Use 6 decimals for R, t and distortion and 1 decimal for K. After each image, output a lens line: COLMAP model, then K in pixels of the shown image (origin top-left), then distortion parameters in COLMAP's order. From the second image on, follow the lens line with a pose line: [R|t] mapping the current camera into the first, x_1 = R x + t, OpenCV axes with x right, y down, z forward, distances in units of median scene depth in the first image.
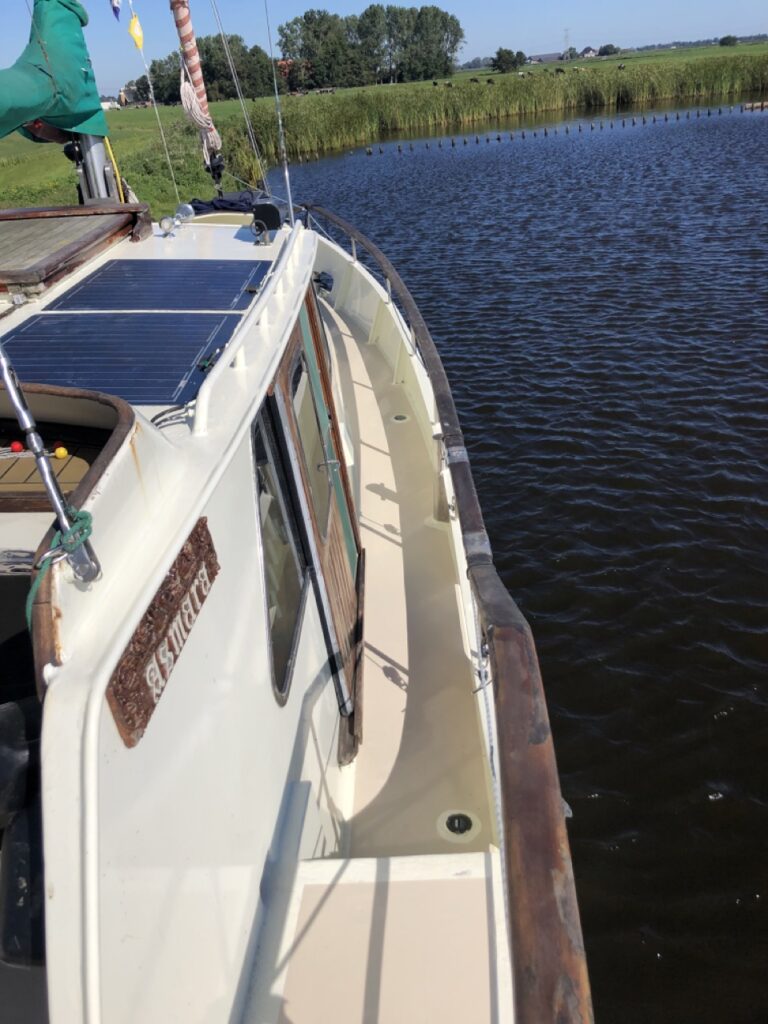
lens RADIAL K [[832.1, 0, 384.0], [0, 832.1, 512.0], [0, 0, 1]] dist [0.007110, -0.004117]
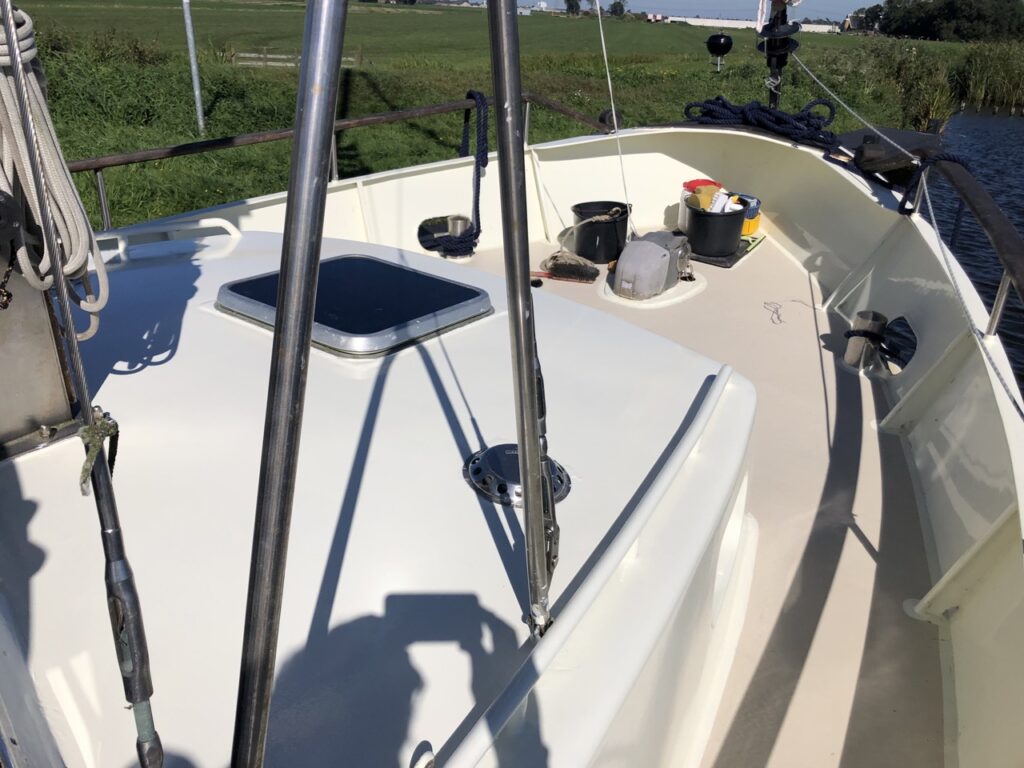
lens RADIAL K [[832.1, 0, 512.0], [0, 832.1, 384.0], [0, 0, 1]] dist [0.007110, -0.004117]
pose [[0.797399, 0.359667, -0.484556, -0.014485], [-0.383408, 0.922032, 0.053442, -0.187949], [0.465997, 0.143168, 0.873126, 0.509335]]
